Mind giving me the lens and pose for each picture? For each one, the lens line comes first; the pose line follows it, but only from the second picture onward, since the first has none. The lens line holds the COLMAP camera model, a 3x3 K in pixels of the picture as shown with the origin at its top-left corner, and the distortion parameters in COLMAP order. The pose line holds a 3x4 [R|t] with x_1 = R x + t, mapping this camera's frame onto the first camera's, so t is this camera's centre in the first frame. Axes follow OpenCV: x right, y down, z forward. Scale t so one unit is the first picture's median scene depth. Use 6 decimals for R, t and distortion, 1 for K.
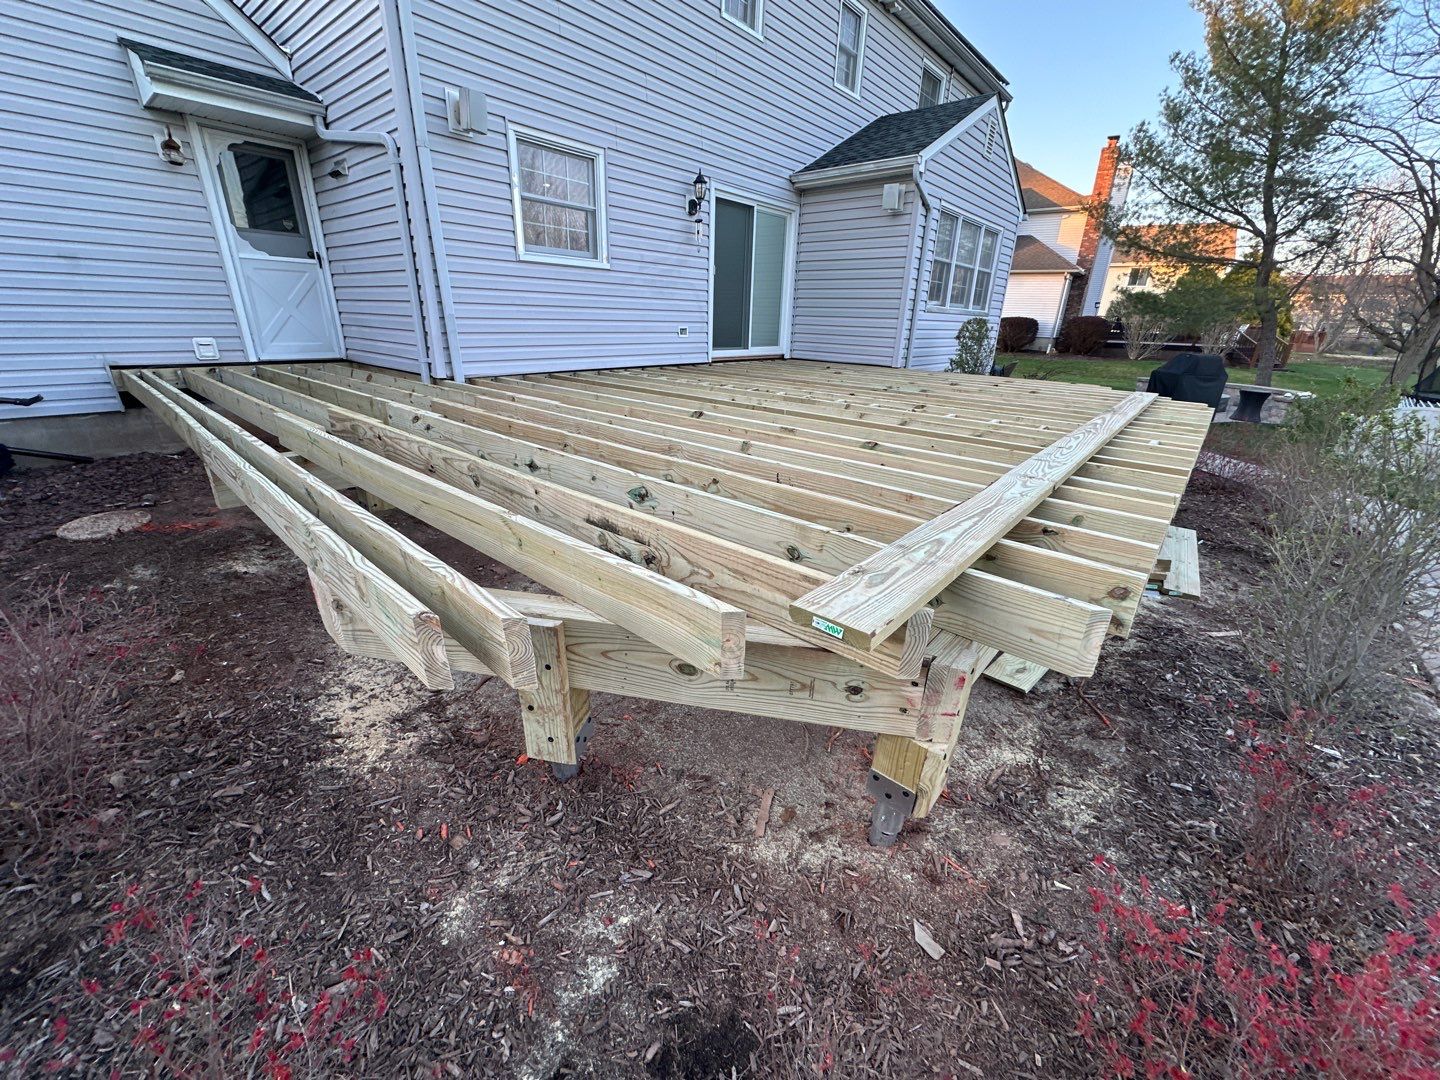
lens RADIAL K [[569.3, 0, 725.1], [0, 569.3, 540.9], [0, 0, 1]] dist [-0.003417, -0.000176]
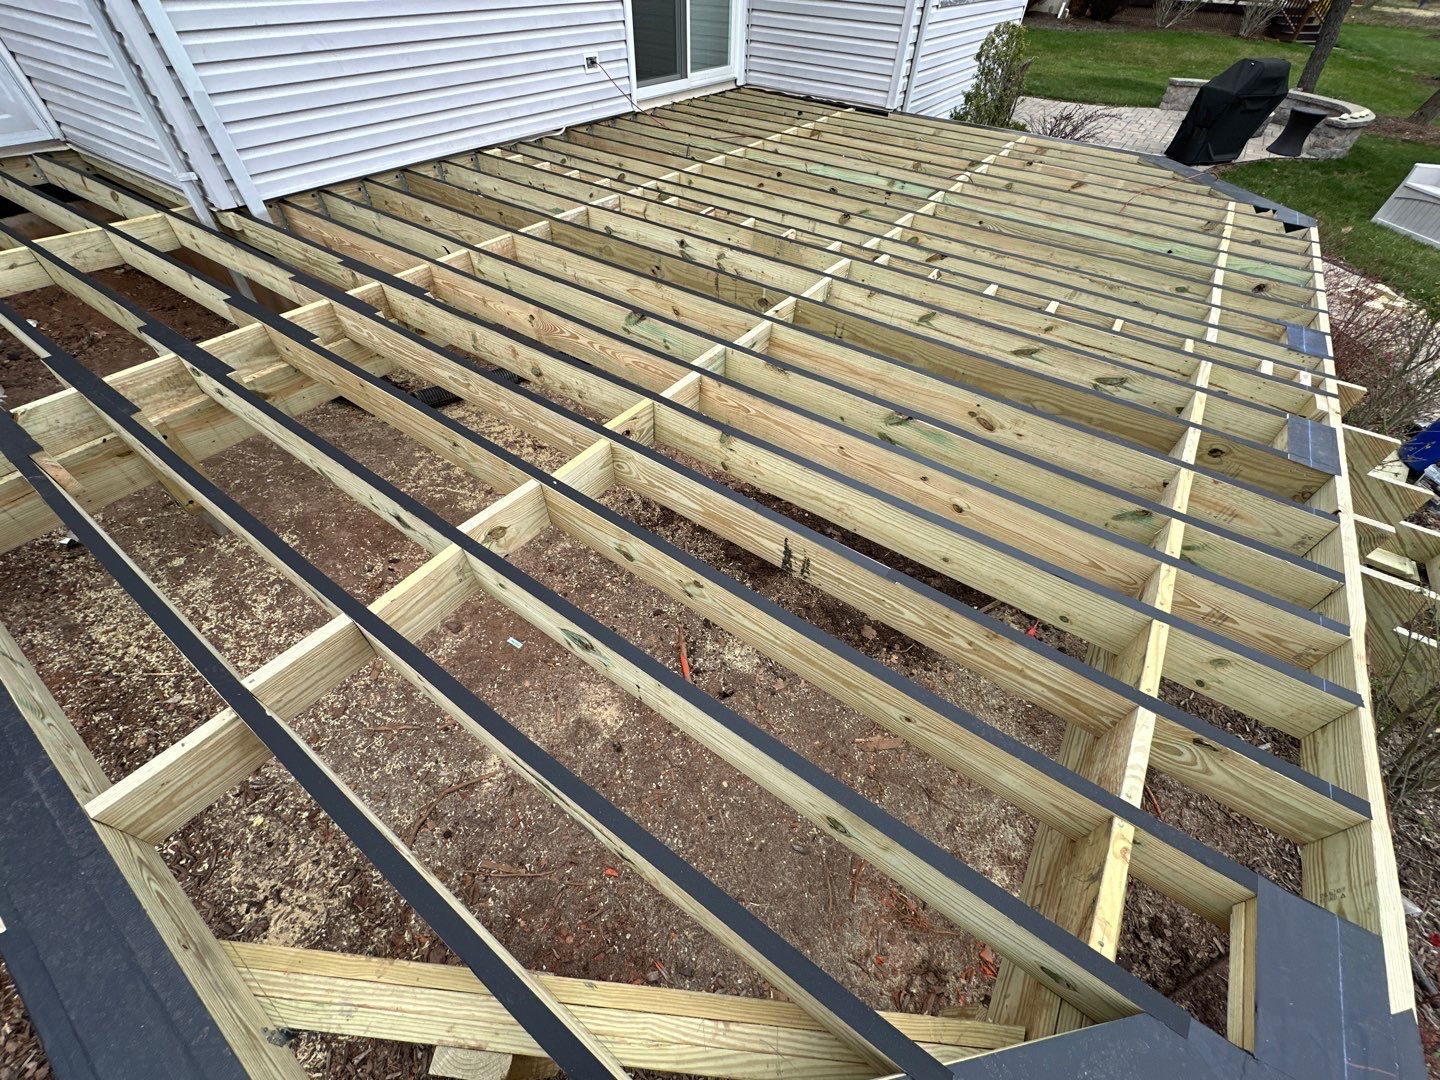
lens RADIAL K [[569.3, 0, 726.1], [0, 569.3, 538.6], [0, 0, 1]] dist [-0.003417, -0.000176]
pose [[0.993946, -0.077966, 0.077408, -0.010119], [0.036498, 0.898869, 0.436694, -0.137236], [-0.103627, -0.431225, 0.896273, 0.131955]]
